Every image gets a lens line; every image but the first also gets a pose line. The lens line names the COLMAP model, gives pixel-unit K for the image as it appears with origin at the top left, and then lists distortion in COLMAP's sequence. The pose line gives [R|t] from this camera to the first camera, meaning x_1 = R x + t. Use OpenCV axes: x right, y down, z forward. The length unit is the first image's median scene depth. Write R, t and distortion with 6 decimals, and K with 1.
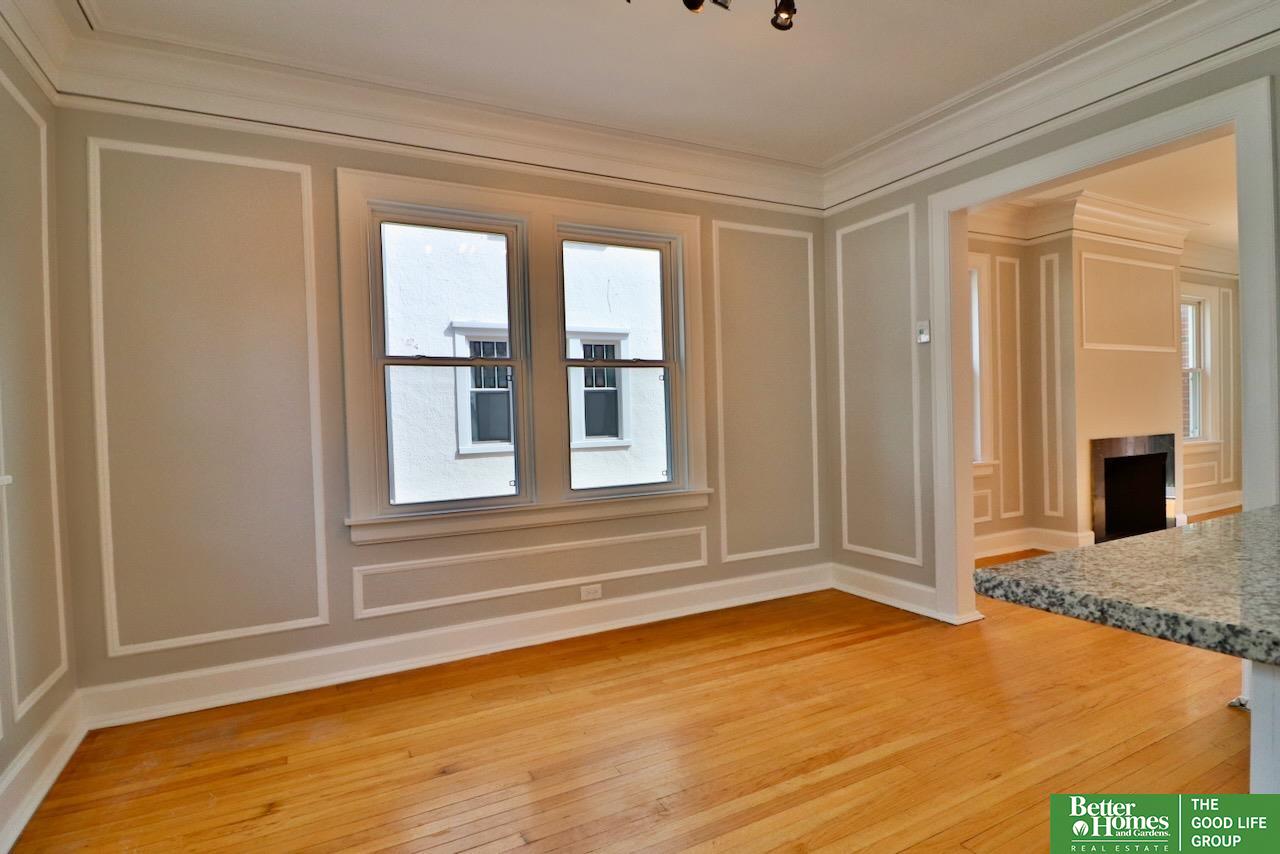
lens RADIAL K [[659.7, 0, 627.7], [0, 659.7, 428.8], [0, 0, 1]] dist [-0.000604, -0.013575]
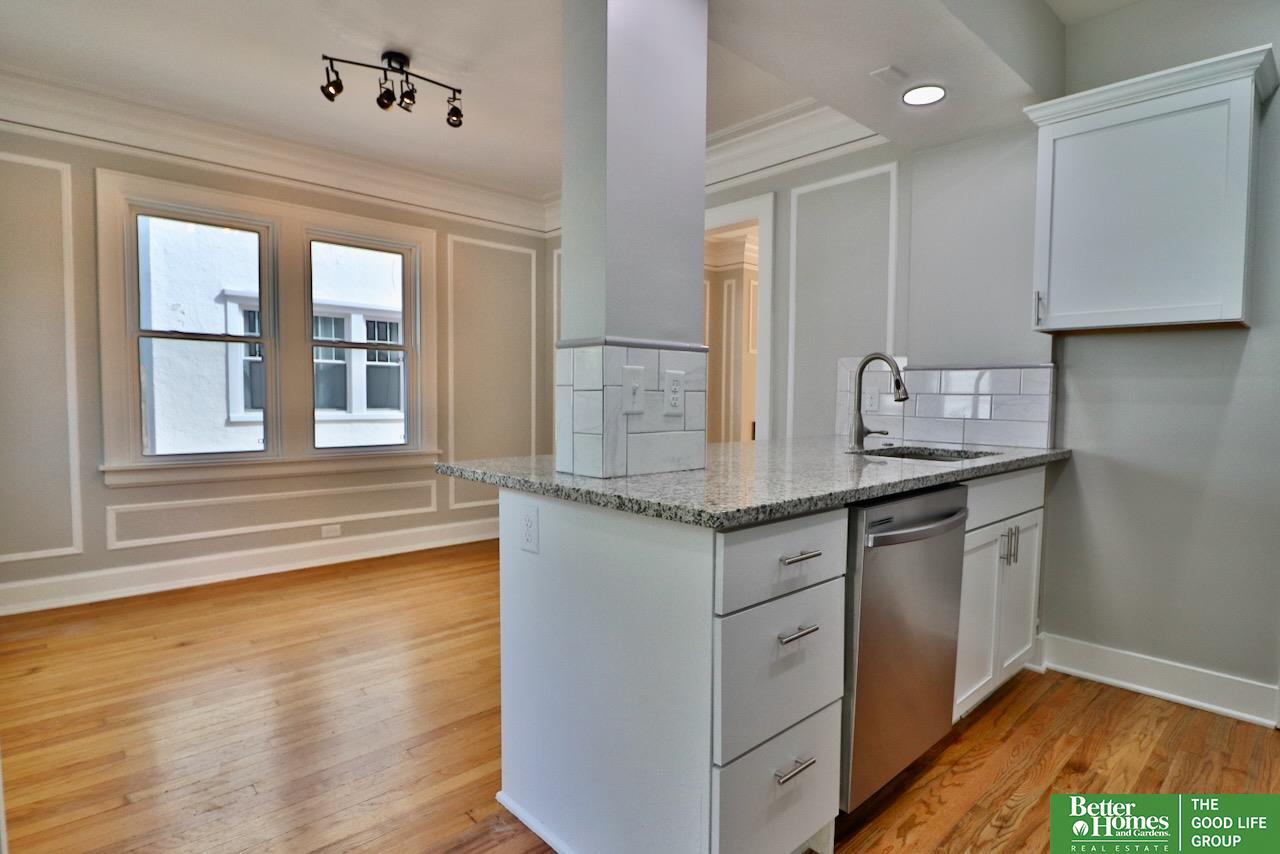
lens RADIAL K [[679.4, 0, 639.0], [0, 679.4, 431.3], [0, 0, 1]] dist [0.000975, -0.013325]
pose [[0.963256, 0.025777, 0.267345, 0.165999], [-0.034457, 0.999019, 0.027827, 0.007310], [-0.266365, -0.036016, 0.963199, -0.395427]]
